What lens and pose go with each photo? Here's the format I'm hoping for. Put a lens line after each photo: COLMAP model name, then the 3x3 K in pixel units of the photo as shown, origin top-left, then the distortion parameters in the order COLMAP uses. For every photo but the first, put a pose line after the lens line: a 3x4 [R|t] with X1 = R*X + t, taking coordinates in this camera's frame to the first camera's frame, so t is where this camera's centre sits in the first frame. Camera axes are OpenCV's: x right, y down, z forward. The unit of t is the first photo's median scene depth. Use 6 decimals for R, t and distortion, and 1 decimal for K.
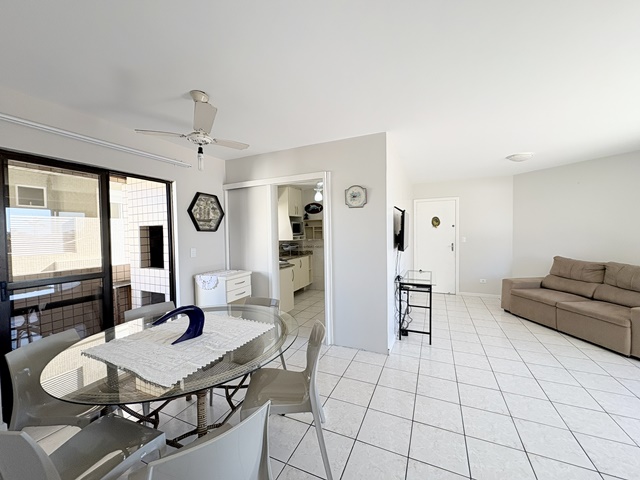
lens RADIAL K [[254.1, 0, 320.7], [0, 254.1, 240.4], [0, 0, 1]] dist [-0.000383, 0.000363]
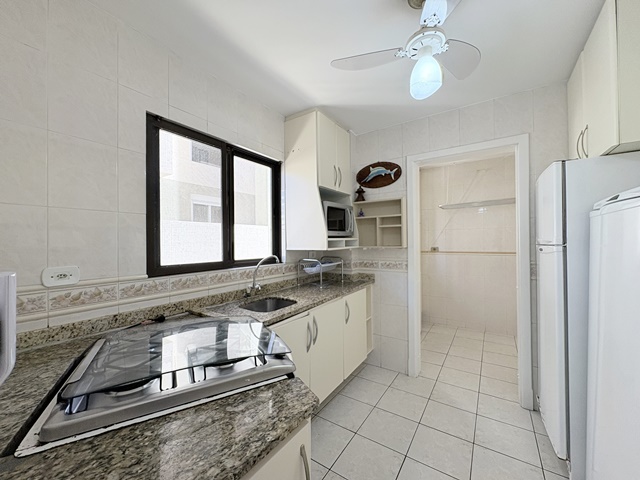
lens RADIAL K [[254.1, 0, 319.6], [0, 254.1, 240.0], [0, 0, 1]] dist [-0.000383, 0.000363]
pose [[0.985280, 0.006637, -0.170819, -0.051469], [-0.012126, 0.999442, -0.031111, -0.002698], [0.170518, 0.032725, 0.984811, 0.577201]]
